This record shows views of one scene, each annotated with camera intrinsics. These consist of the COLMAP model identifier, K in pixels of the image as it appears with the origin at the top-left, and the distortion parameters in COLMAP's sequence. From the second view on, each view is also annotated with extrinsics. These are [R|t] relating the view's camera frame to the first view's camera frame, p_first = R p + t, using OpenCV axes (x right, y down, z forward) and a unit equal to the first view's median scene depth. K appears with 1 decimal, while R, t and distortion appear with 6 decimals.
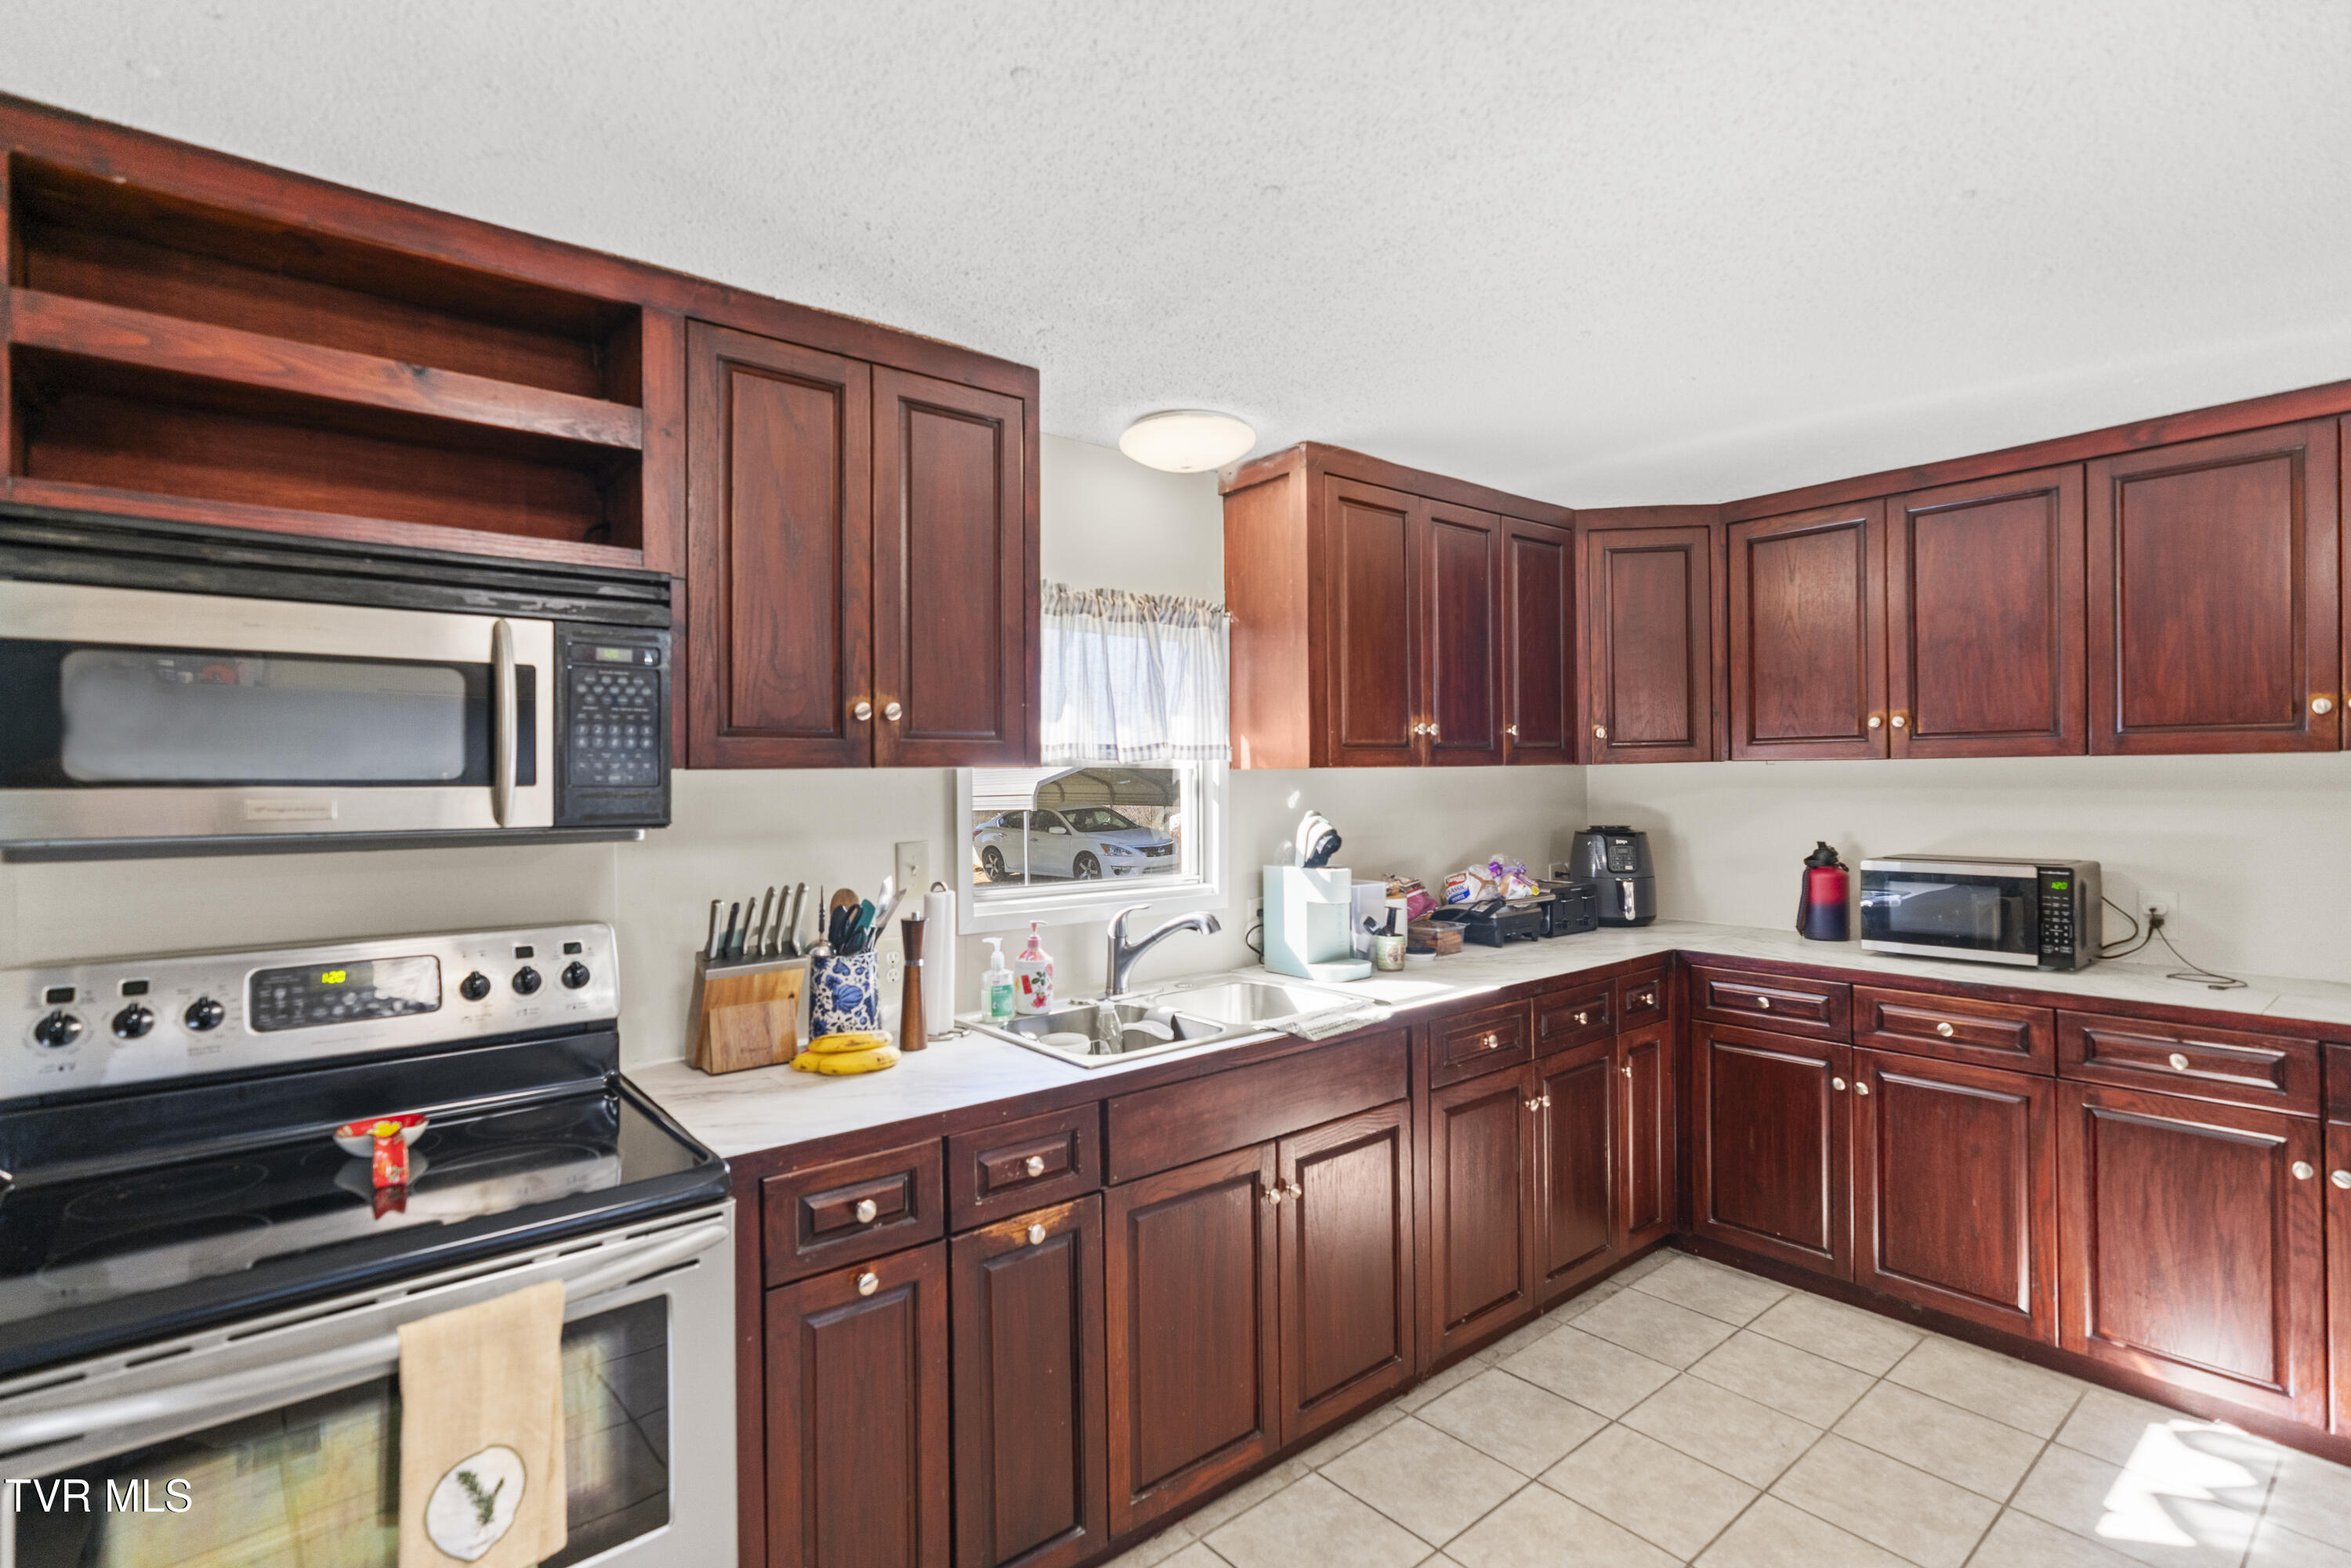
lens RADIAL K [[1098.6, 0, 1162.2], [0, 1098.6, 782.1], [0, 0, 1]] dist [-0.009807, 0.006523]
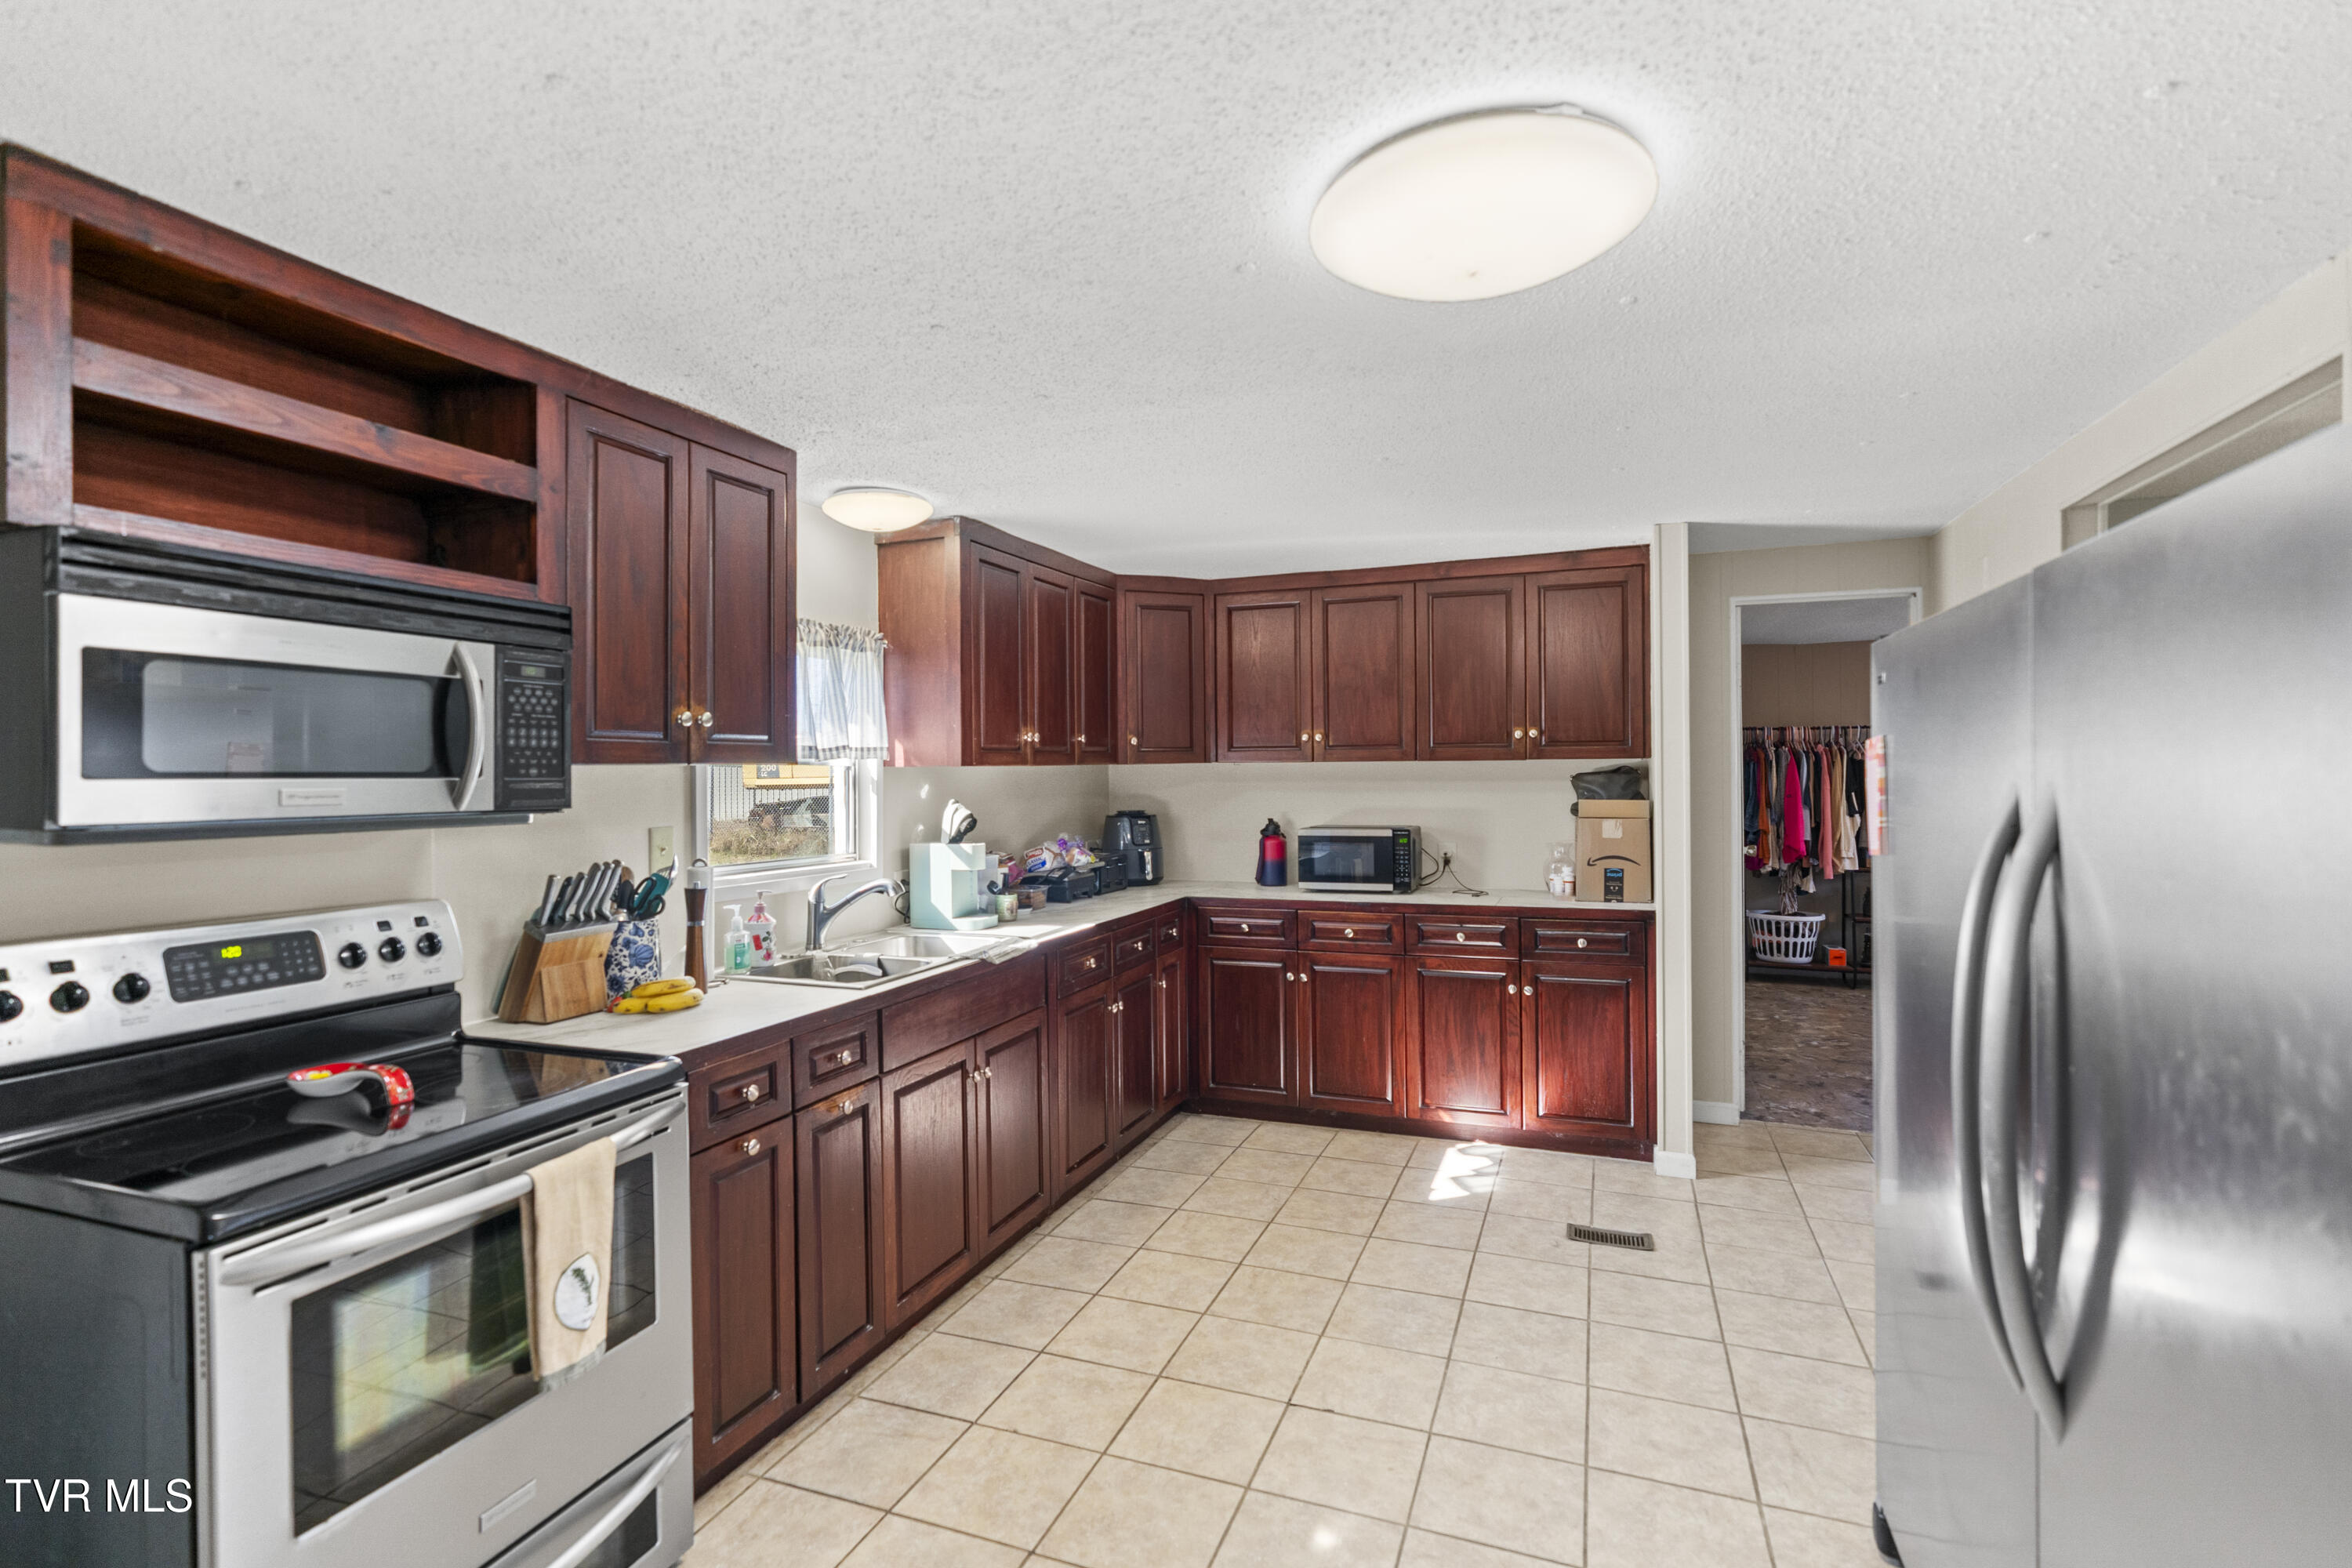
lens RADIAL K [[1099.1, 0, 1173.8], [0, 1099.1, 777.4], [0, 0, 1]] dist [-0.009807, 0.006523]
pose [[0.869339, 0.000042, 0.494216, -0.360615], [0.001527, 0.999995, -0.002772, 0.005558], [-0.494213, 0.003165, 0.869335, -0.319249]]
